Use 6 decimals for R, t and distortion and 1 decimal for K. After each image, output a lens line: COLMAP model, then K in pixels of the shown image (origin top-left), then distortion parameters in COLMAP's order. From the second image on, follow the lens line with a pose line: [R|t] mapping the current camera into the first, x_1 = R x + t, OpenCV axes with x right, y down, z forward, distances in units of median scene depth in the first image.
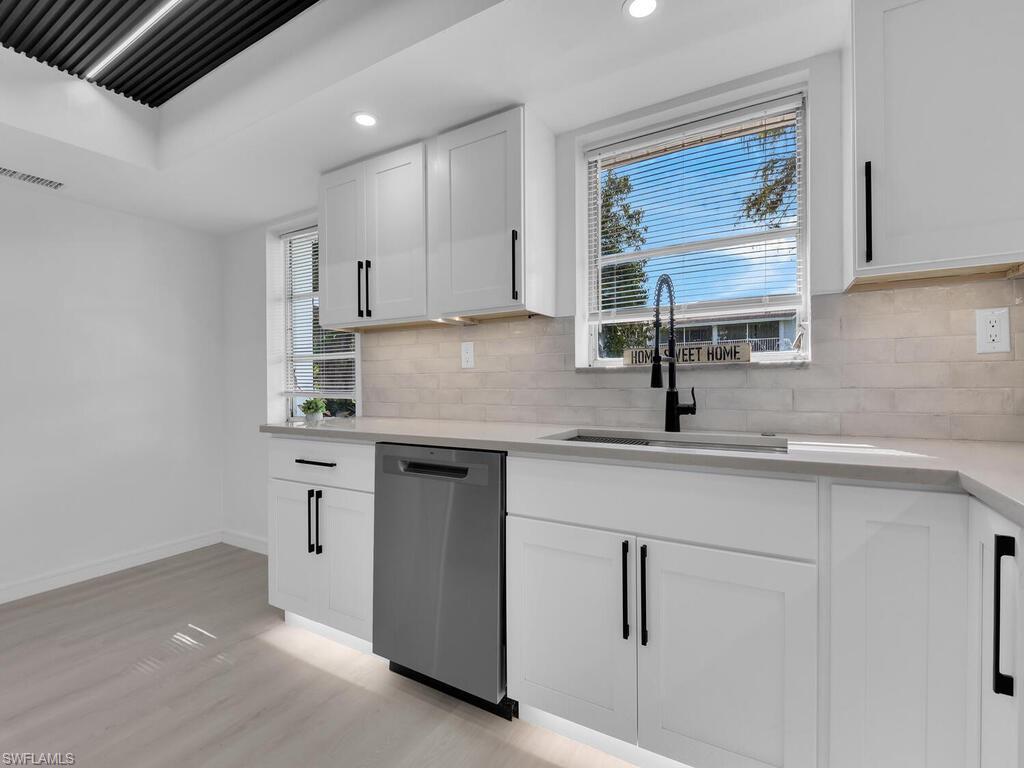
lens RADIAL K [[463.6, 0, 515.8], [0, 463.6, 378.3], [0, 0, 1]] dist [-0.023224, -0.000647]
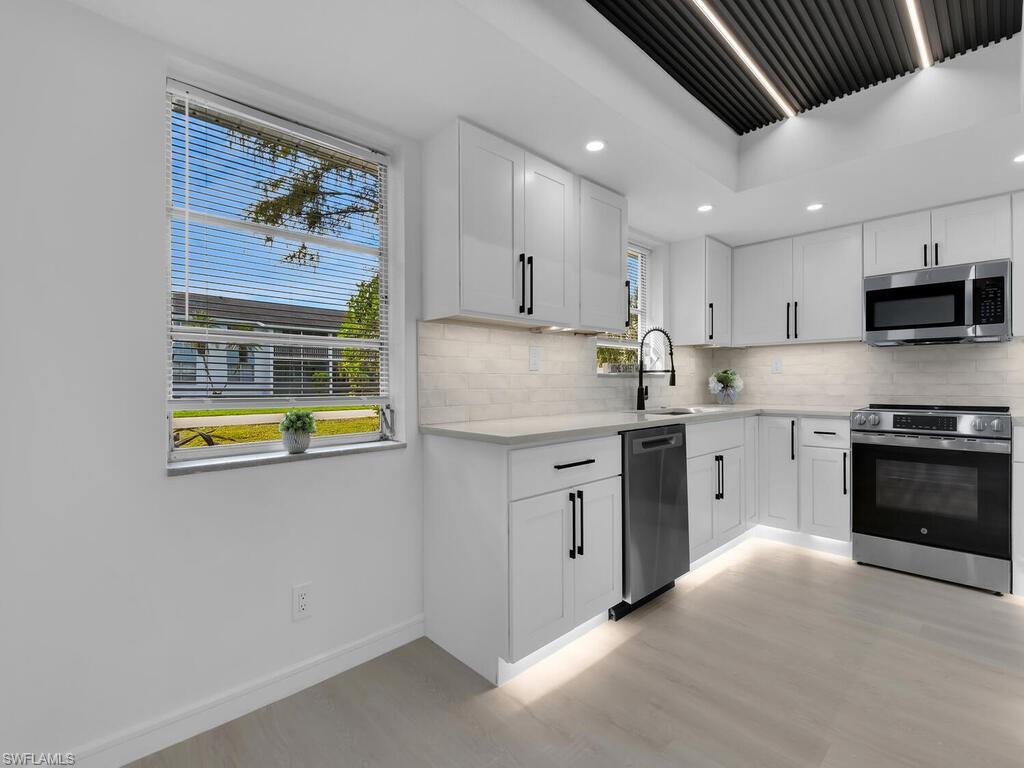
lens RADIAL K [[466.7, 0, 501.1], [0, 466.7, 377.6], [0, 0, 1]] dist [-0.032488, -0.000360]
pose [[0.306956, 0.018981, 0.951535, -1.382811], [-0.002708, 0.999814, -0.019071, 0.020415], [-0.951720, 0.003278, 0.306950, 0.826109]]
